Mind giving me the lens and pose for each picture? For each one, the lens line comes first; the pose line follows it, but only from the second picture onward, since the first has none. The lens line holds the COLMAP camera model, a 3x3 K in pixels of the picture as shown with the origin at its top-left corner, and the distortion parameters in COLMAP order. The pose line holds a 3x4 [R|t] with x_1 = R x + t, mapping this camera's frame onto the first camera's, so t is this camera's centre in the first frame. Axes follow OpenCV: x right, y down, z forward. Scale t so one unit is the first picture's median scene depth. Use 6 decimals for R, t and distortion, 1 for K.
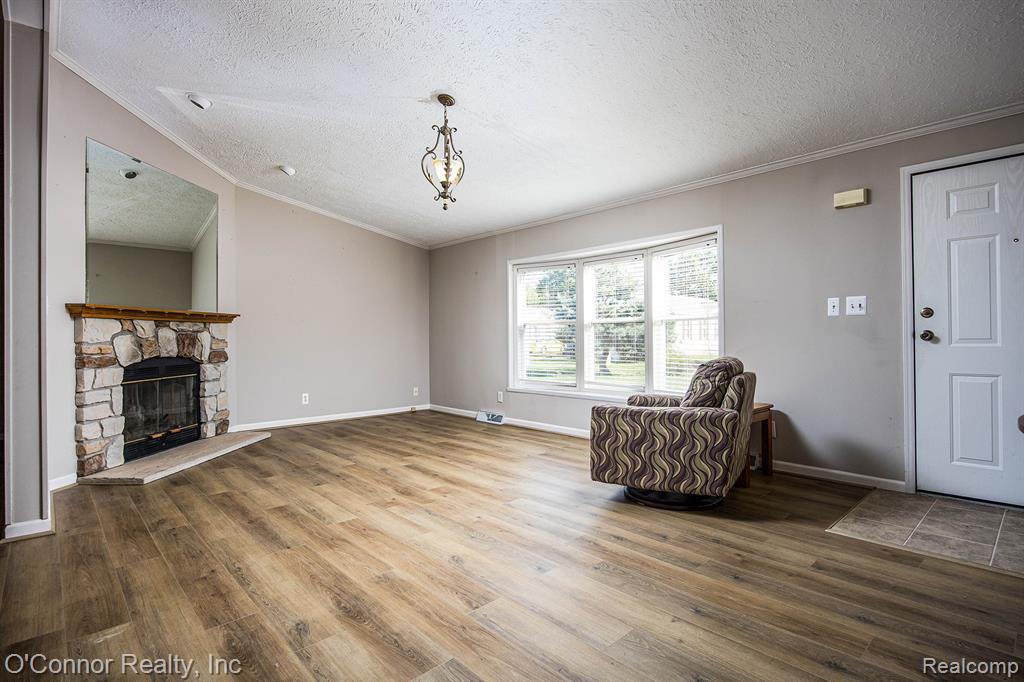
lens RADIAL K [[505.7, 0, 512.0], [0, 505.7, 341.0], [0, 0, 1]] dist [0.000613, -0.000073]
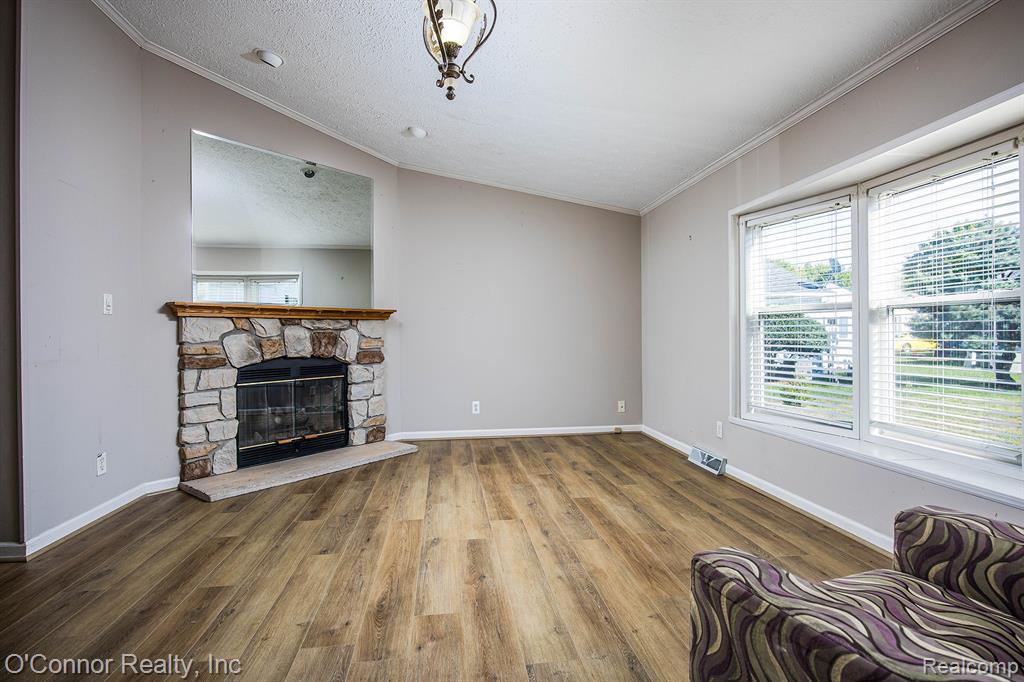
lens RADIAL K [[505.7, 0, 512.0], [0, 505.7, 341.0], [0, 0, 1]] dist [0.000613, -0.000073]
pose [[0.816789, 0.007334, -0.576890, 0.193425], [-0.001584, 0.999944, 0.010470, -0.009666], [0.576934, -0.007638, 0.816755, 0.511051]]
